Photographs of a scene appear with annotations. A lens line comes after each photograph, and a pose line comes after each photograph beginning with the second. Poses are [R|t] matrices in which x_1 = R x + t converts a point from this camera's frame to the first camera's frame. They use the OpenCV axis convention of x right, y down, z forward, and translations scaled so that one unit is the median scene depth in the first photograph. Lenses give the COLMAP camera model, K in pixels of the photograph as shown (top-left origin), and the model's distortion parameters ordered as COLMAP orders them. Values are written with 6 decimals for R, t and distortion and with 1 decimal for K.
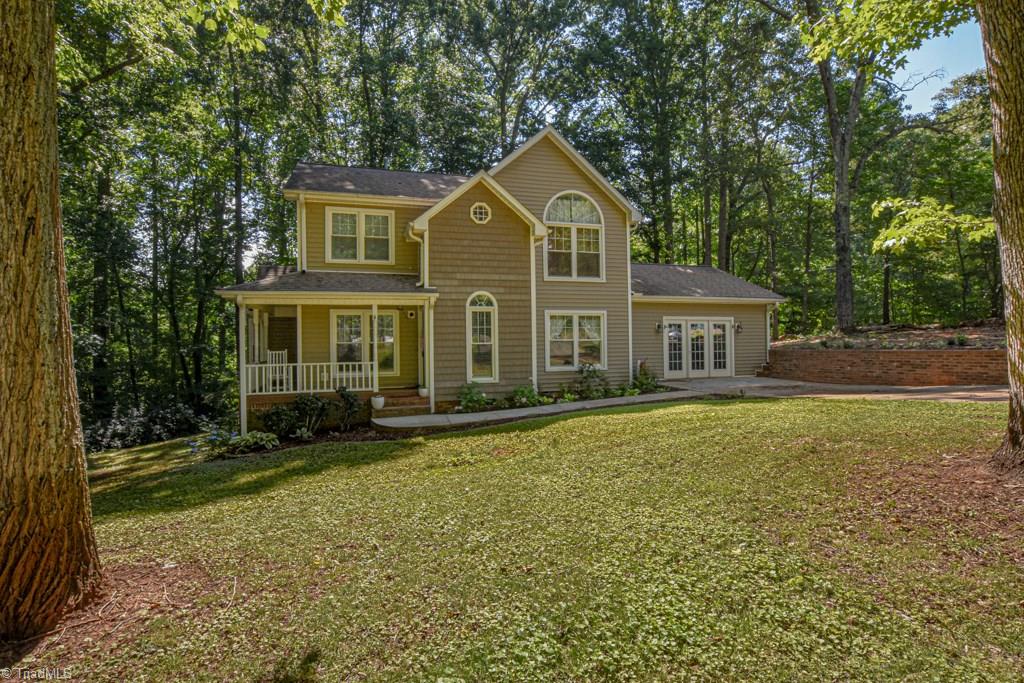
lens RADIAL K [[499.6, 0, 508.4], [0, 499.6, 334.8], [0, 0, 1]] dist [-0.003721, -0.000002]
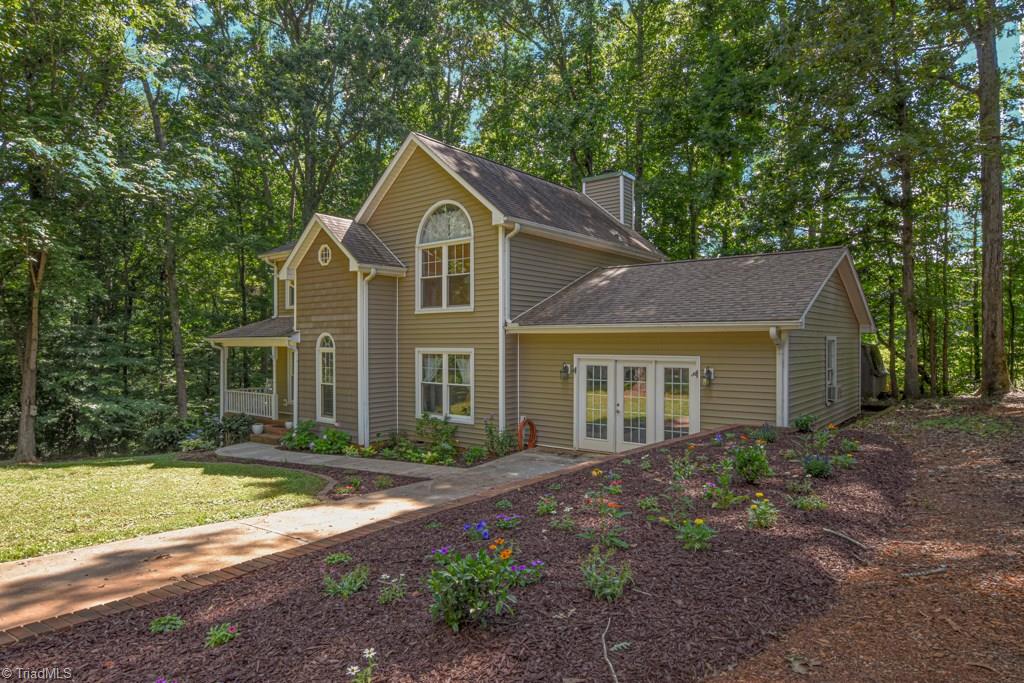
lens RADIAL K [[625.8, 0, 514.4], [0, 625.8, 345.9], [0, 0, 1]] dist [0.009182, -0.000412]
pose [[0.564065, 0.008343, -0.825688, 1.204389], [0.000430, 0.999946, 0.010397, -0.072314], [0.825730, -0.006220, 0.564031, 0.596739]]
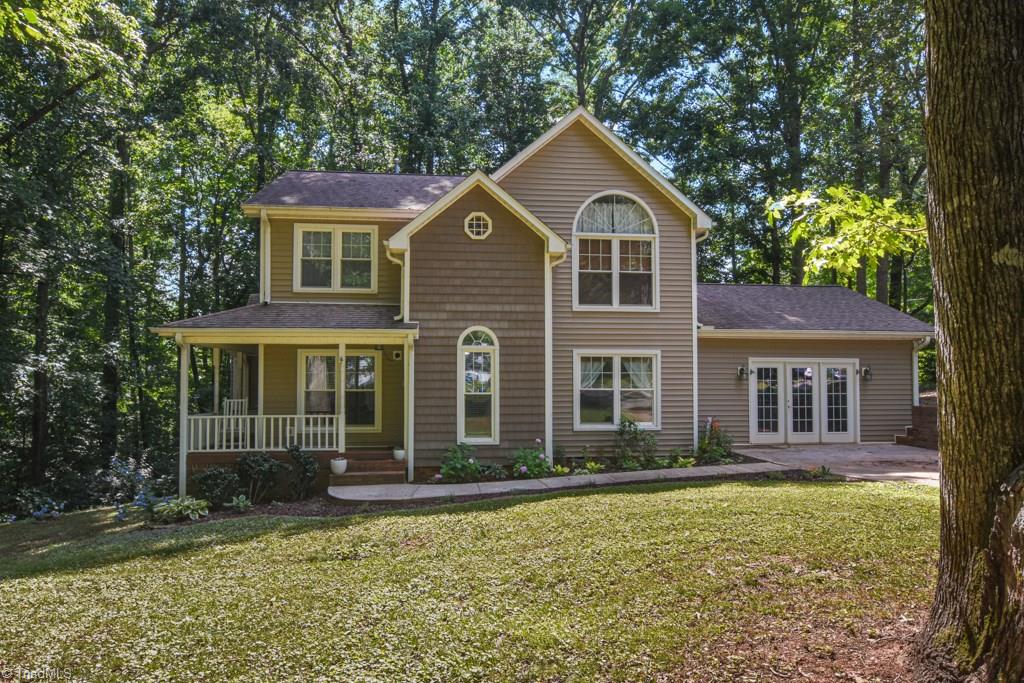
lens RADIAL K [[625.8, 0, 518.7], [0, 625.8, 365.5], [0, 0, 1]] dist [0.009182, -0.000412]
pose [[0.984139, 0.006197, -0.177288, 0.180187], [-0.008479, 0.999891, -0.012119, -0.014638], [0.177194, 0.013430, 0.984084, 0.054199]]
